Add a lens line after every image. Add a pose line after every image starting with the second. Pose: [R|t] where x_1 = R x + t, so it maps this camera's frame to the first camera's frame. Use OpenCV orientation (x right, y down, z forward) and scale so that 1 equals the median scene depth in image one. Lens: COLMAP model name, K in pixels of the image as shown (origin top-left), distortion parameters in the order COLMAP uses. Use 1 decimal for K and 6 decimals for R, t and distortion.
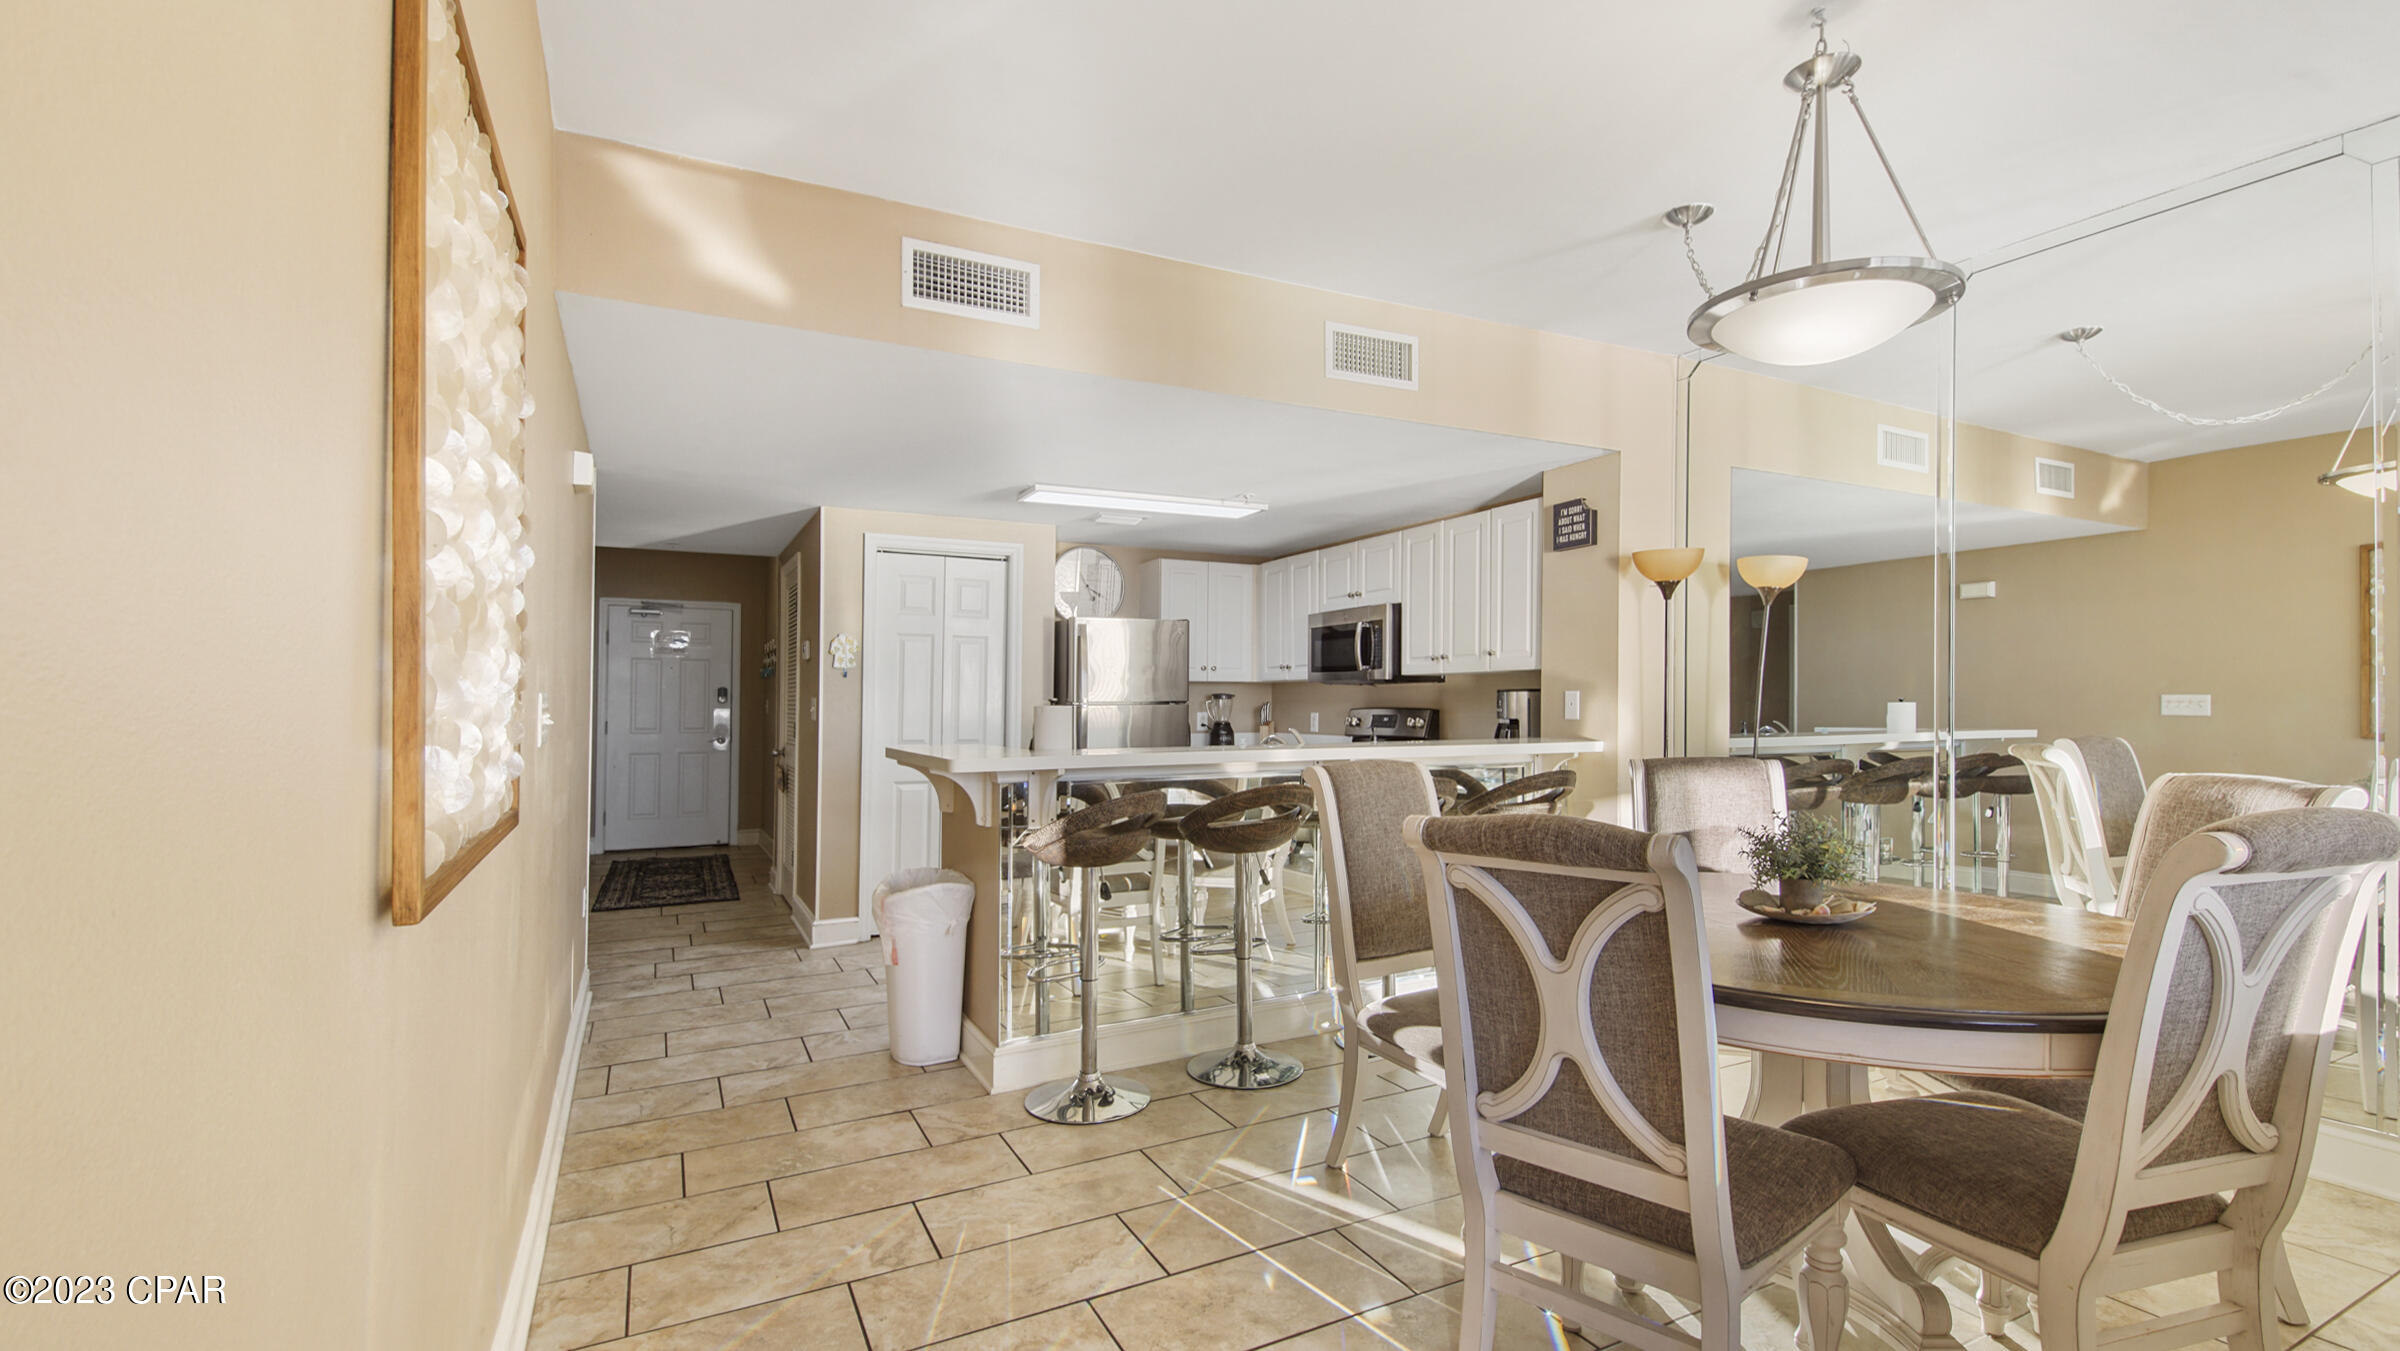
lens RADIAL K [[1052.1, 0, 1219.4], [0, 1052.1, 650.4], [0, 0, 1]] dist [0.037701, 0.000001]
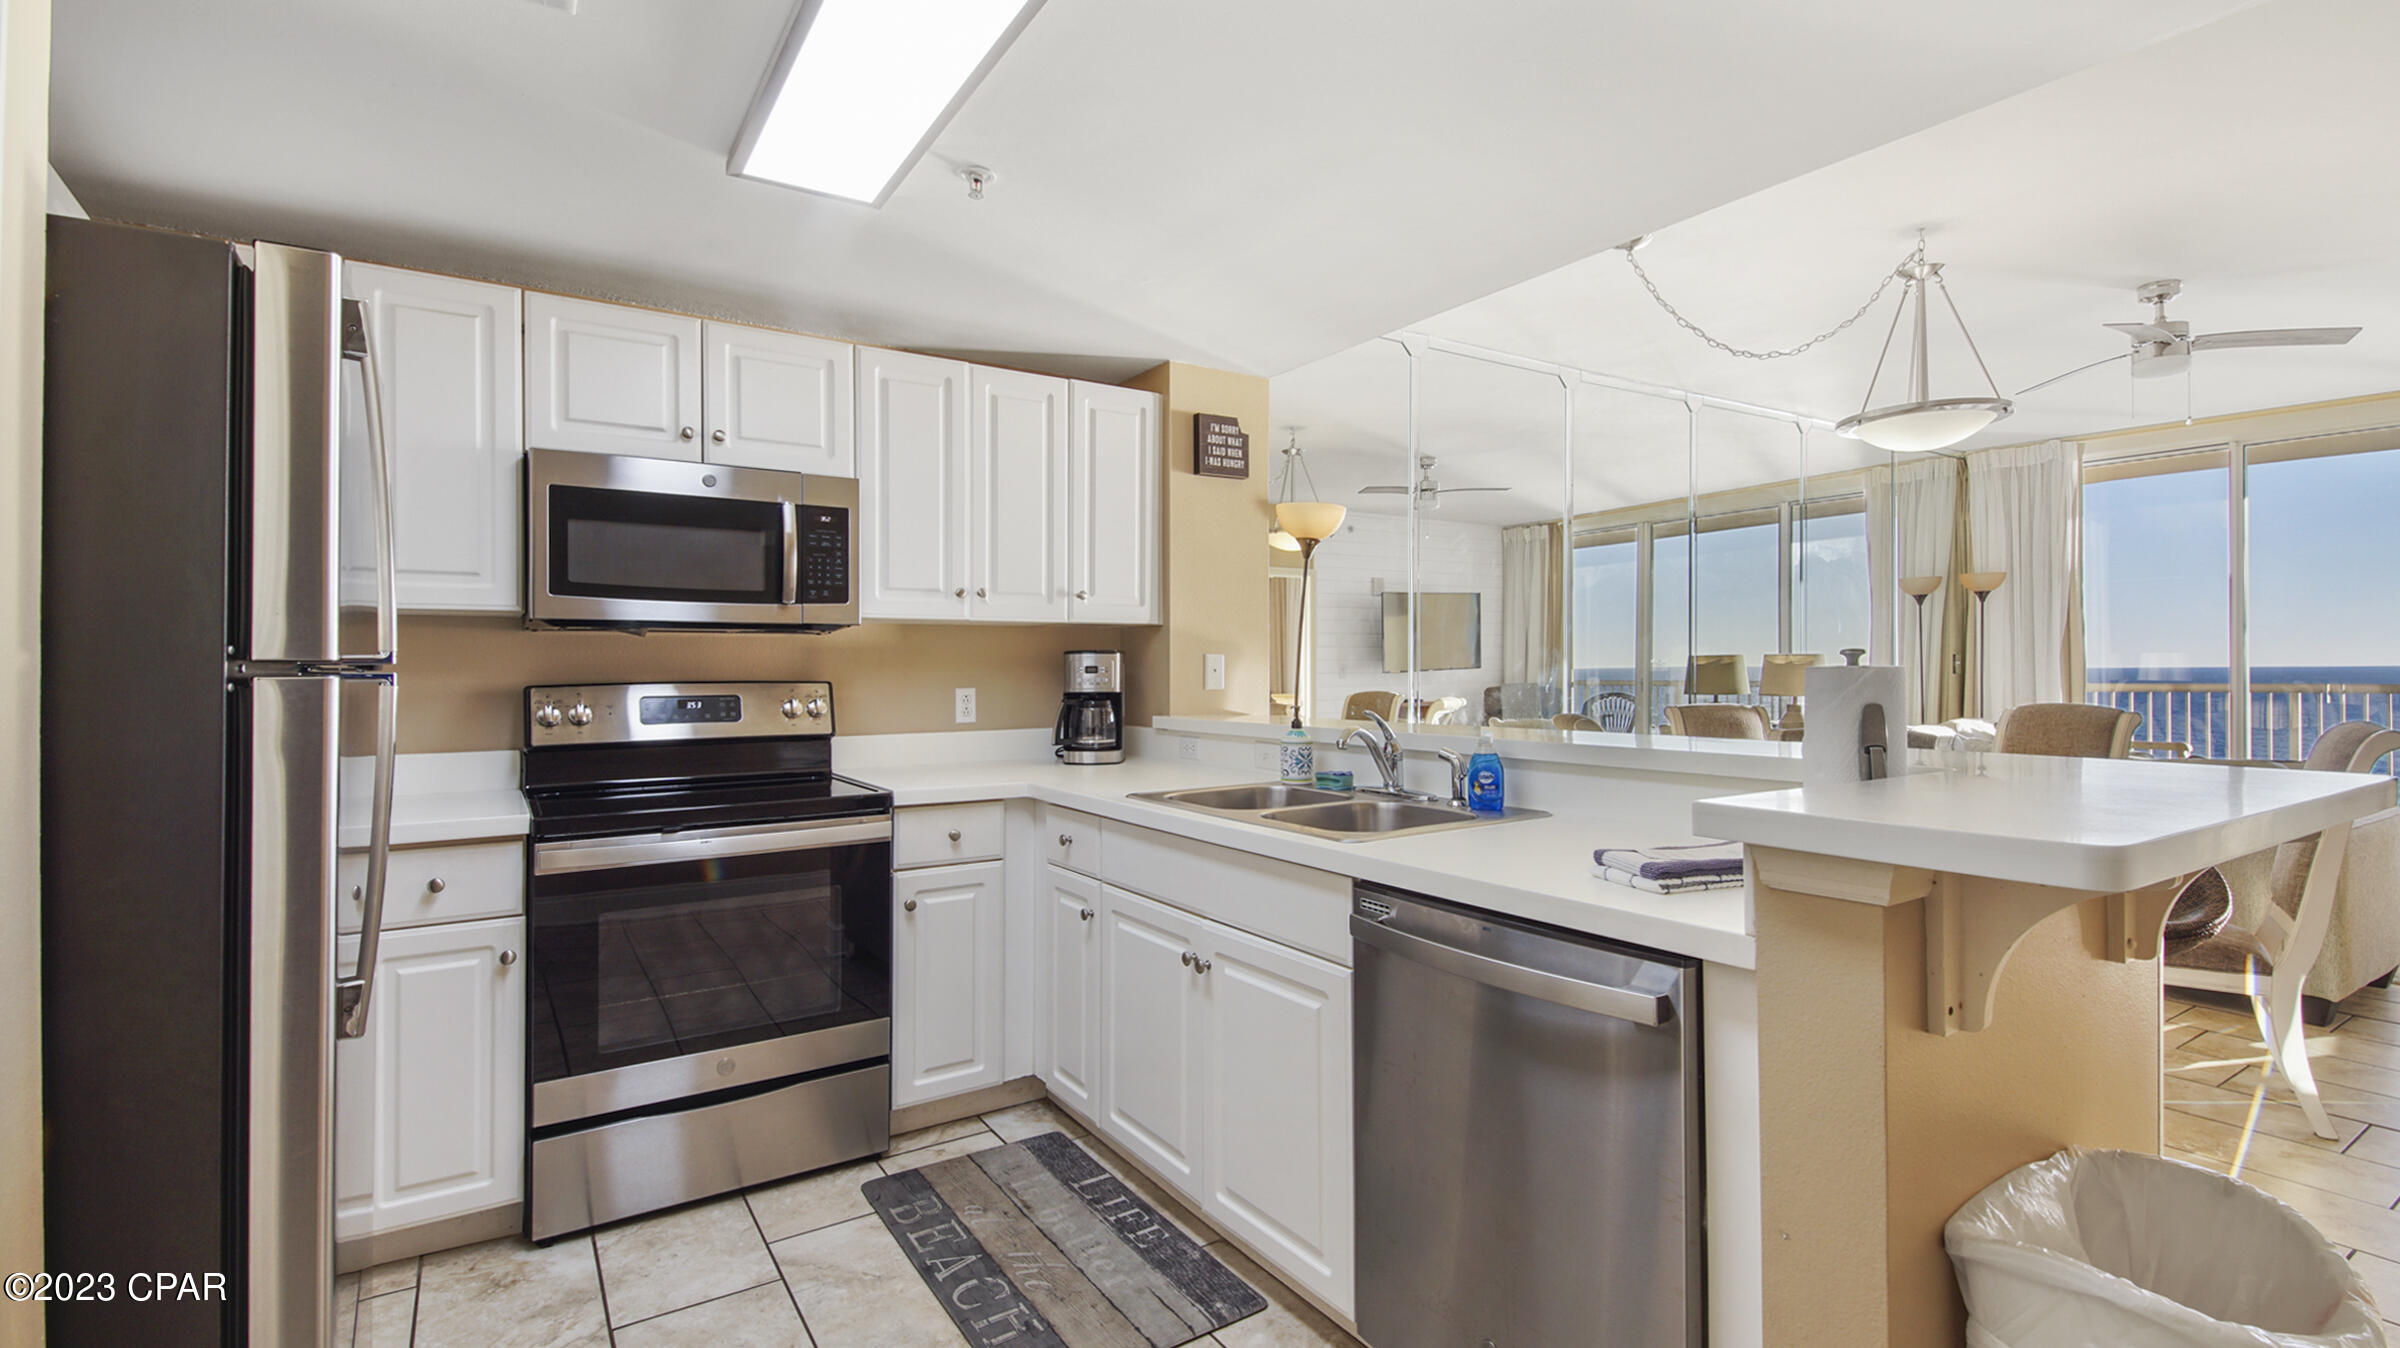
lens RADIAL K [[1073.5, 0, 1201.1], [0, 1073.5, 678.4], [0, 0, 1]] dist [0.043589, -0.024508]
pose [[-0.088161, -0.001677, 0.996105, -0.389340], [-0.042869, 0.999078, -0.002112, 0.048005], [-0.995183, -0.042889, -0.088152, 0.882739]]
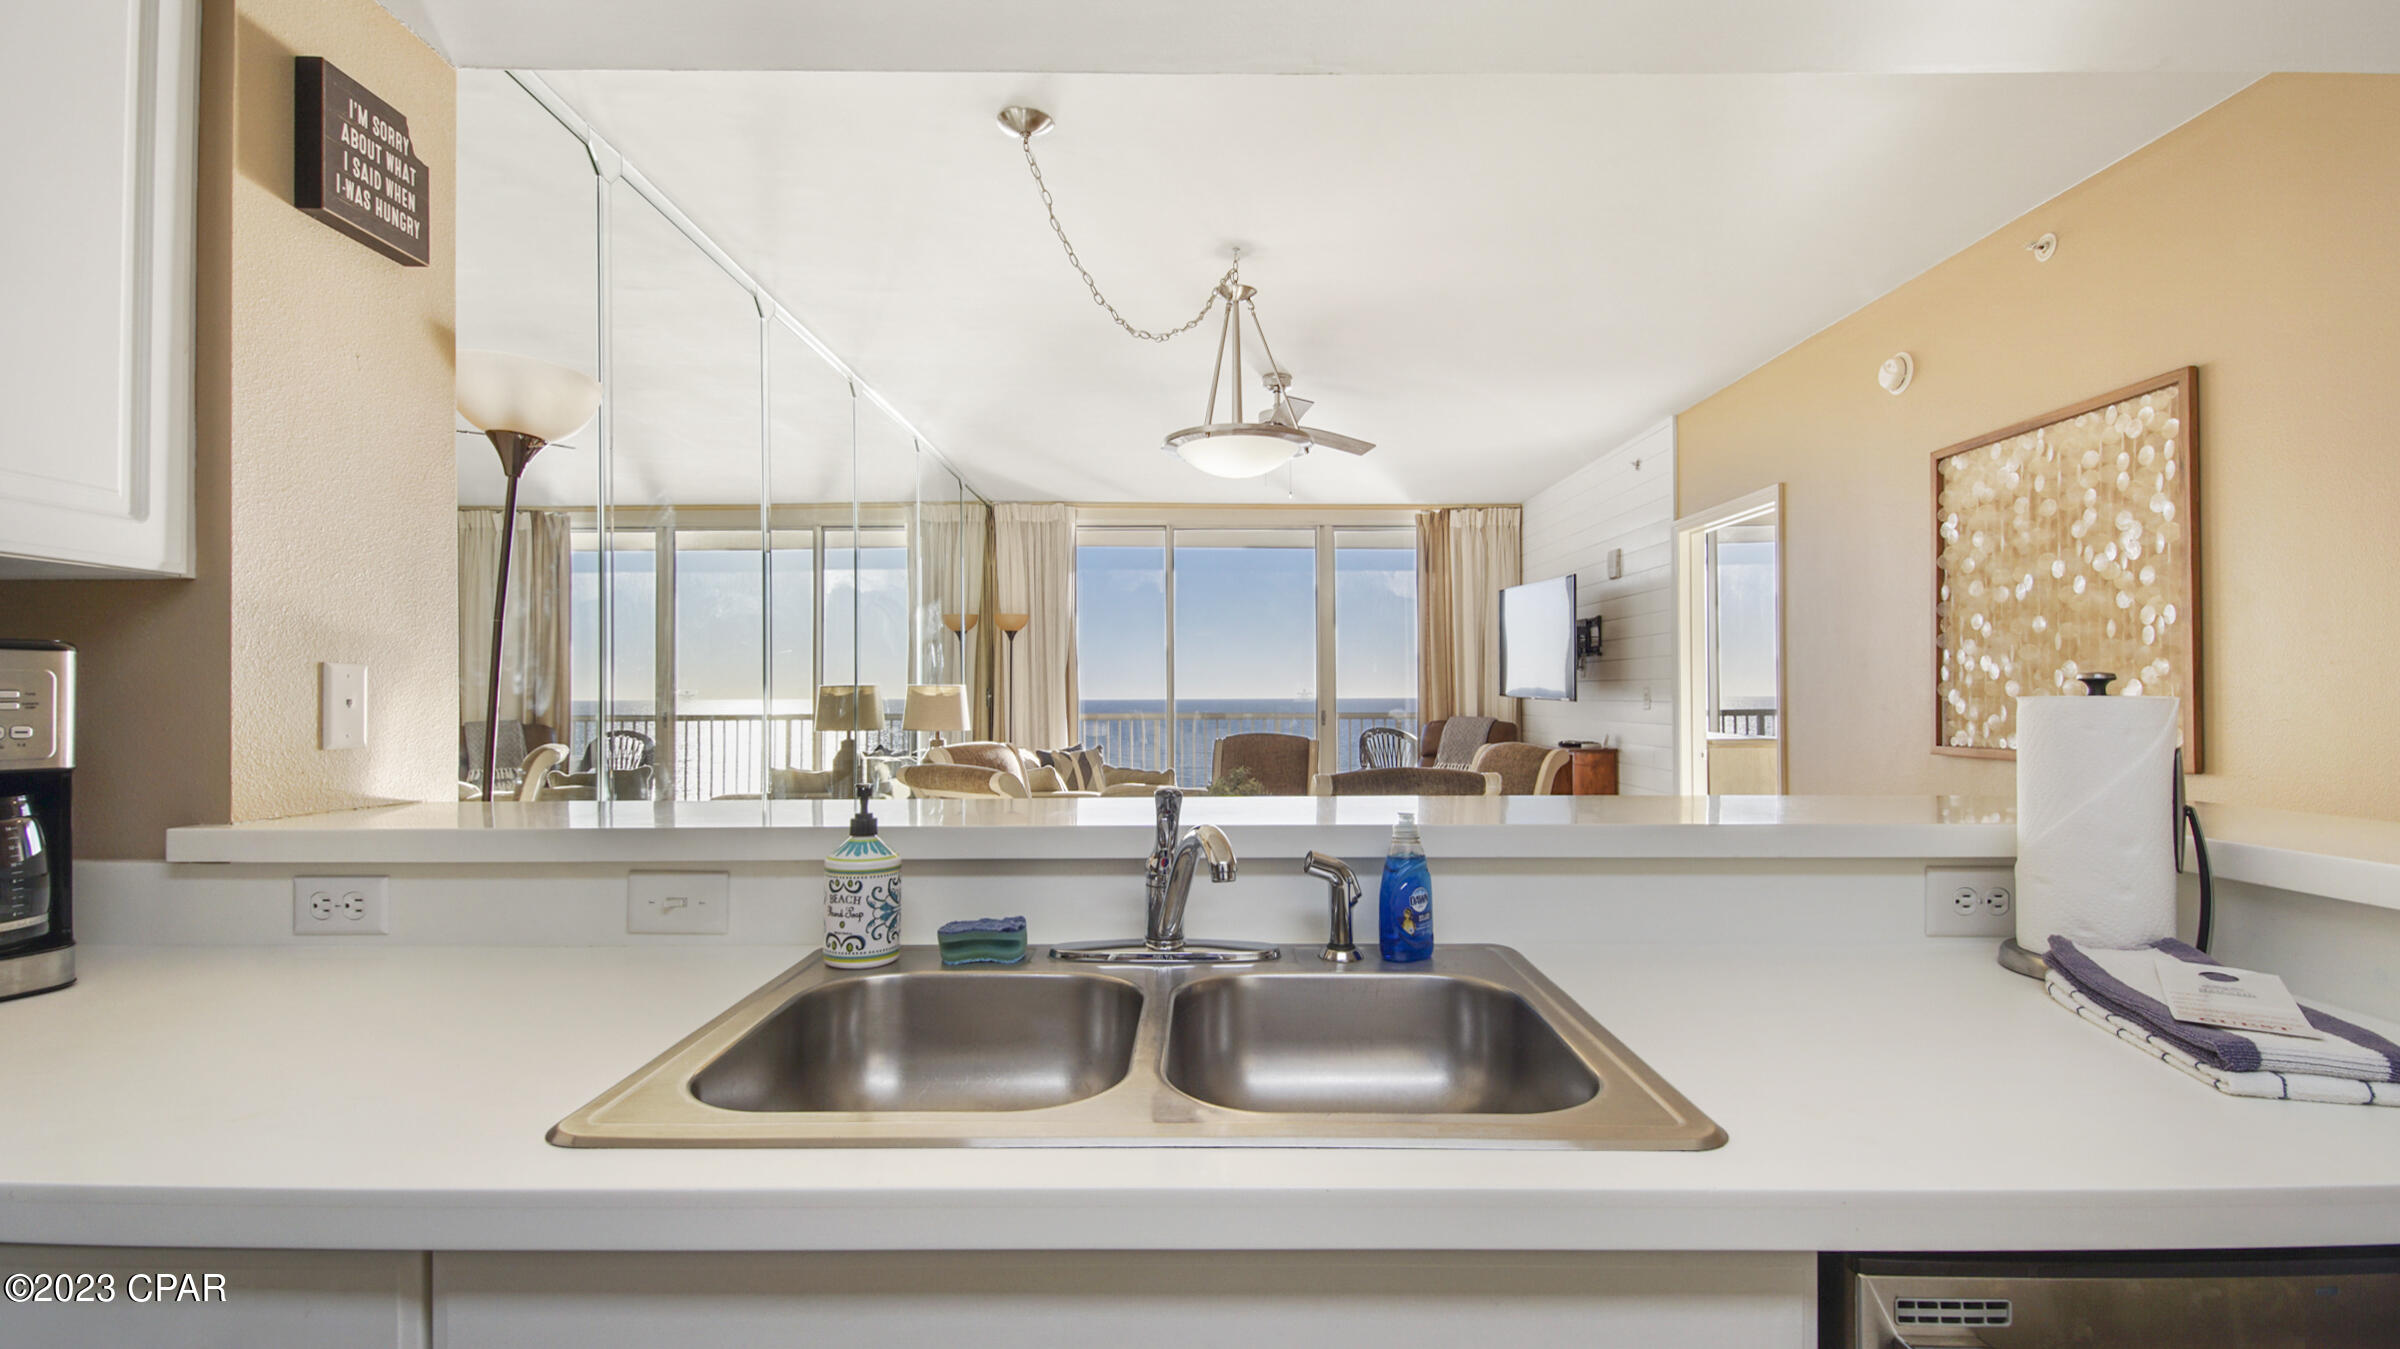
lens RADIAL K [[1073.5, 0, 1201.1], [0, 1073.5, 678.9], [0, 0, 1]] dist [0.043589, -0.024508]
pose [[-0.882811, 0.017555, 0.469400, -0.048249], [-0.014021, 0.997871, -0.063690, 0.050064], [-0.469519, -0.062808, -0.880686, 0.957547]]
